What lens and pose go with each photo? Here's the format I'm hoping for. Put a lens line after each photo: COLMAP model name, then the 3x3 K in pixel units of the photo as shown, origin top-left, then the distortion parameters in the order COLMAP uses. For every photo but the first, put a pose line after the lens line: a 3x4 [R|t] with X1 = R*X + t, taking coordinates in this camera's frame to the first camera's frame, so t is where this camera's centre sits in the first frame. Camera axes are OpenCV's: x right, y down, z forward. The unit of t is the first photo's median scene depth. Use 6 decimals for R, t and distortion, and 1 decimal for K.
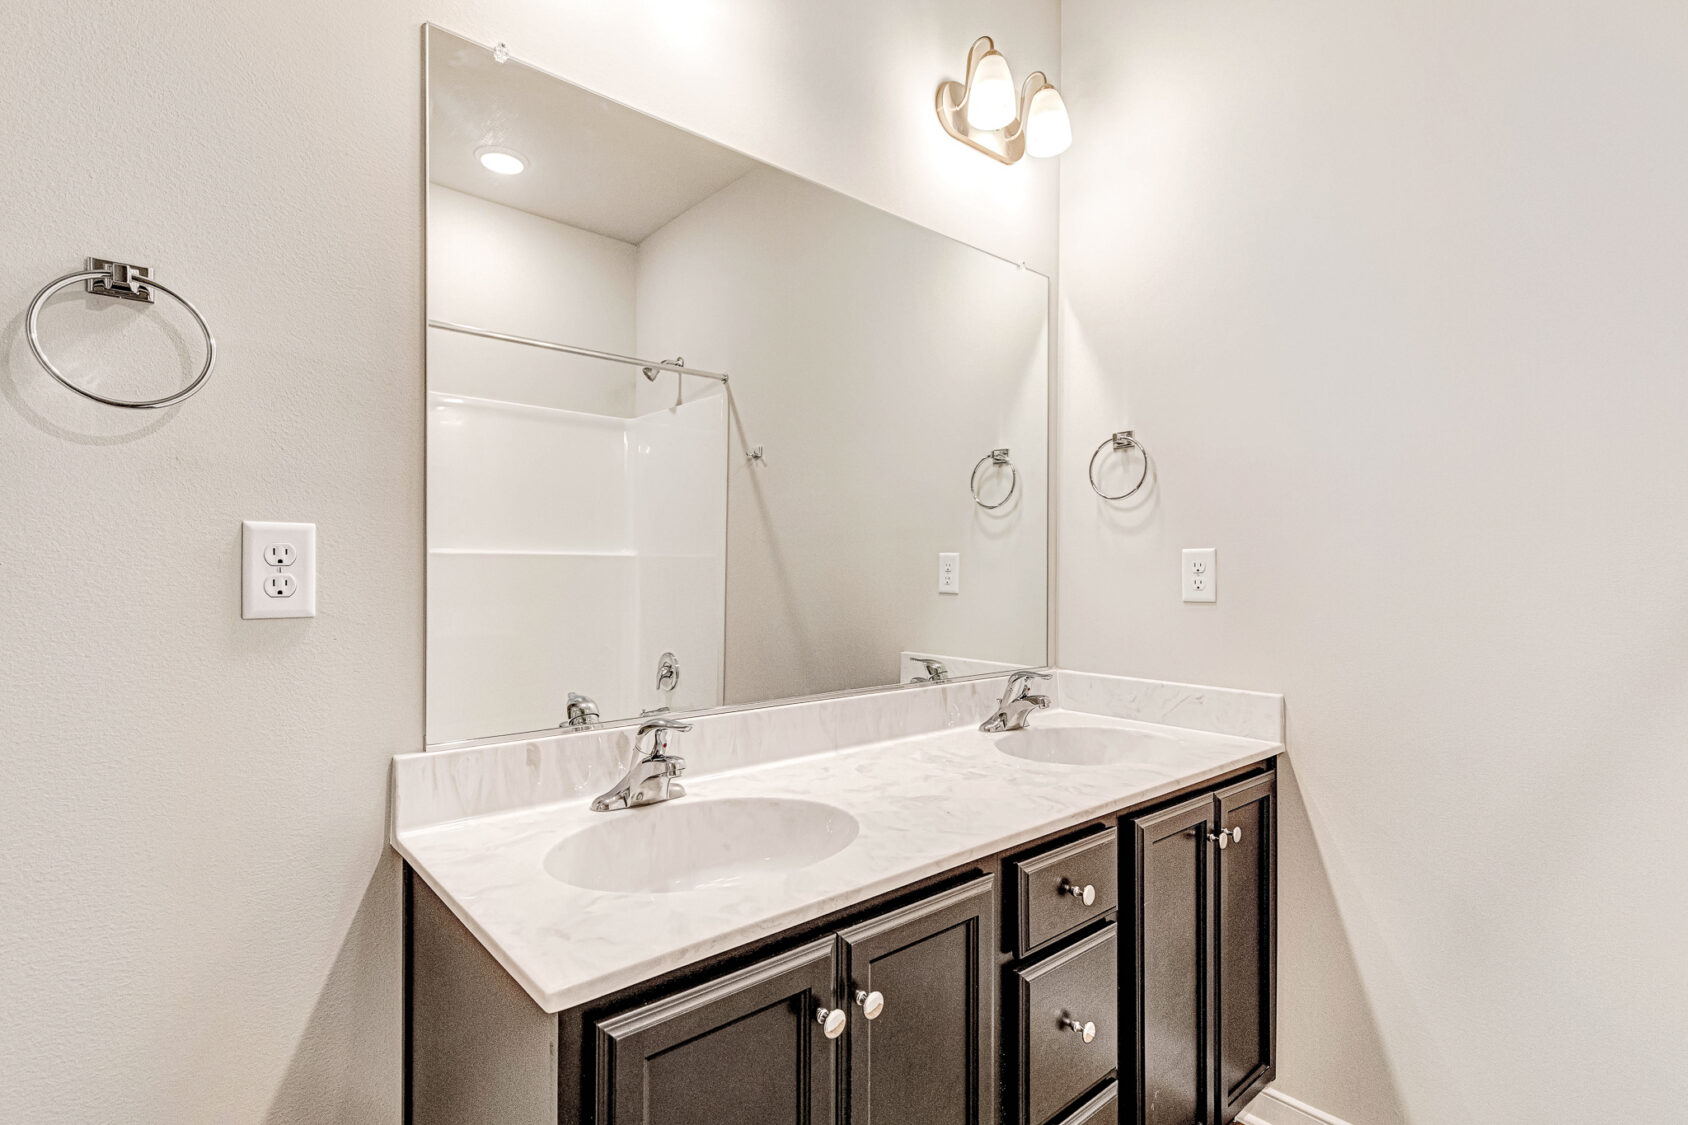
lens RADIAL K [[804.8, 0, 830.6], [0, 804.8, 559.4], [0, 0, 1]] dist [0.013329, -0.003581]
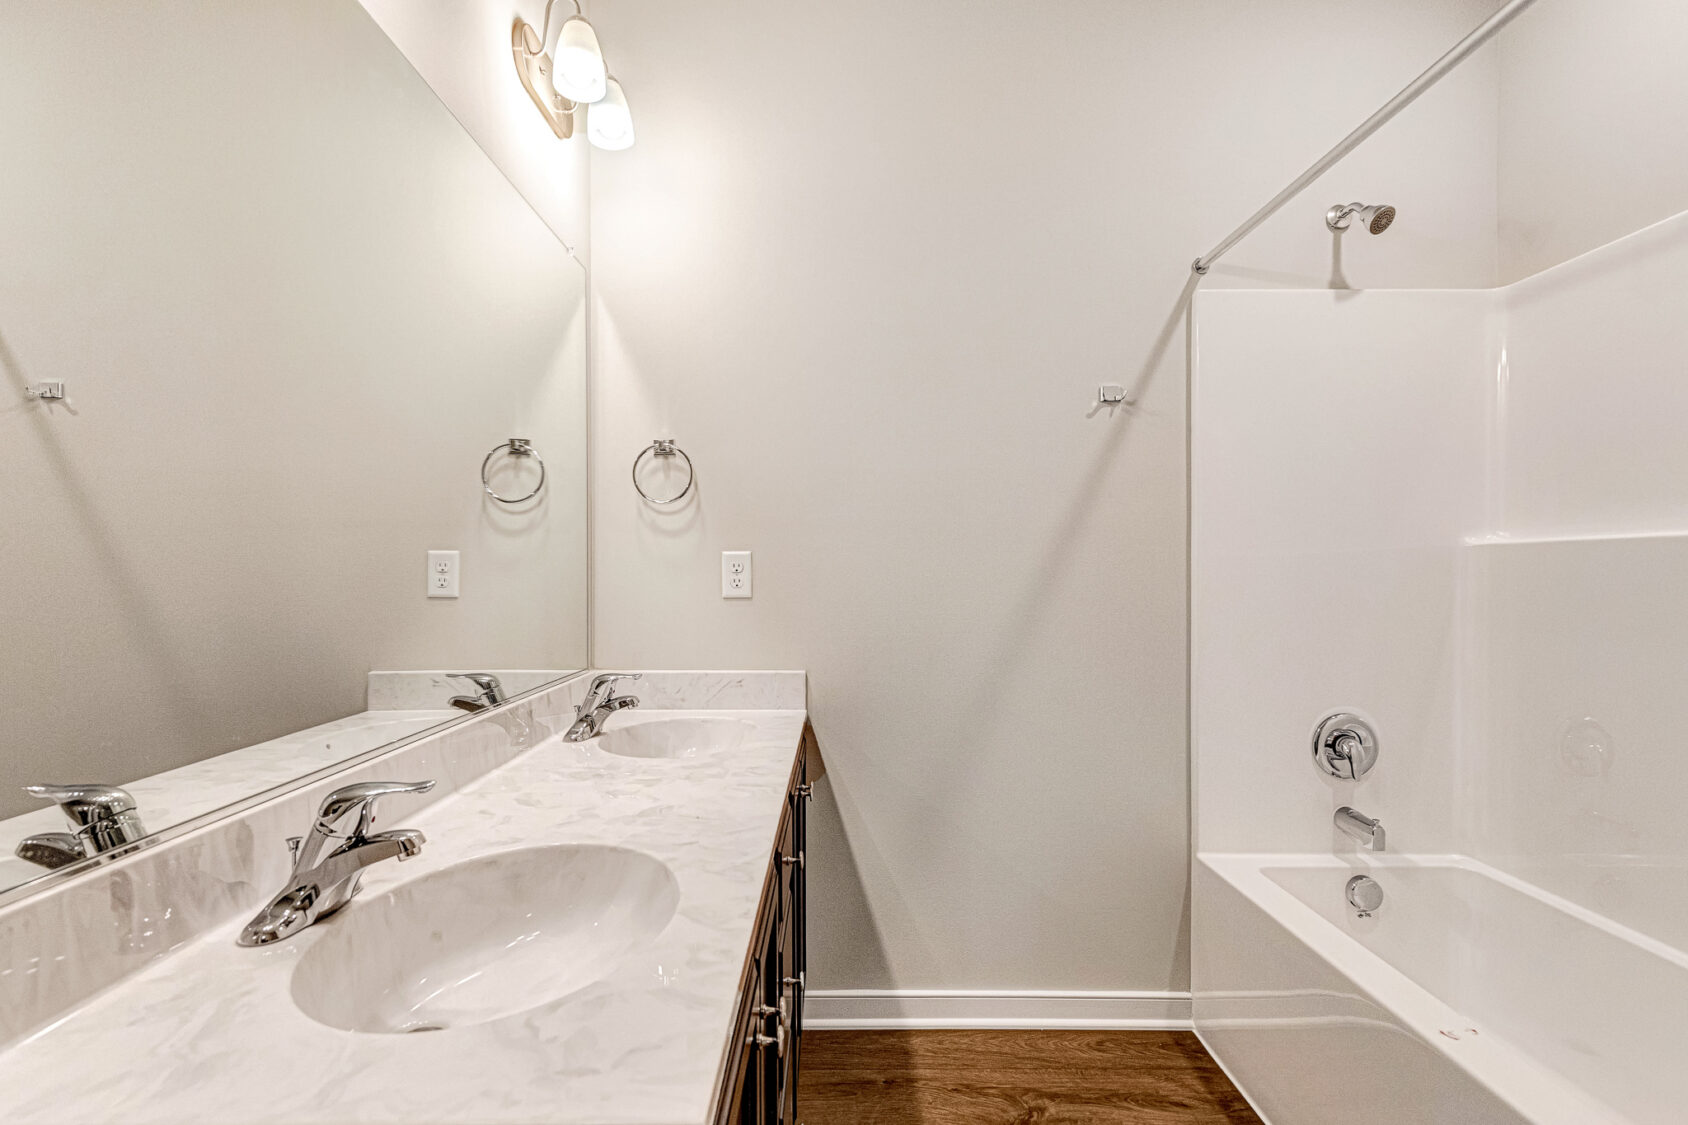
lens RADIAL K [[804.8, 0, 835.8], [0, 804.8, 572.8], [0, 0, 1]] dist [0.013329, -0.003581]
pose [[0.648618, -0.004540, 0.761101, -0.314318], [-0.008737, 0.999872, 0.013410, 0.000562], [-0.761064, -0.015348, 0.648495, 0.152146]]
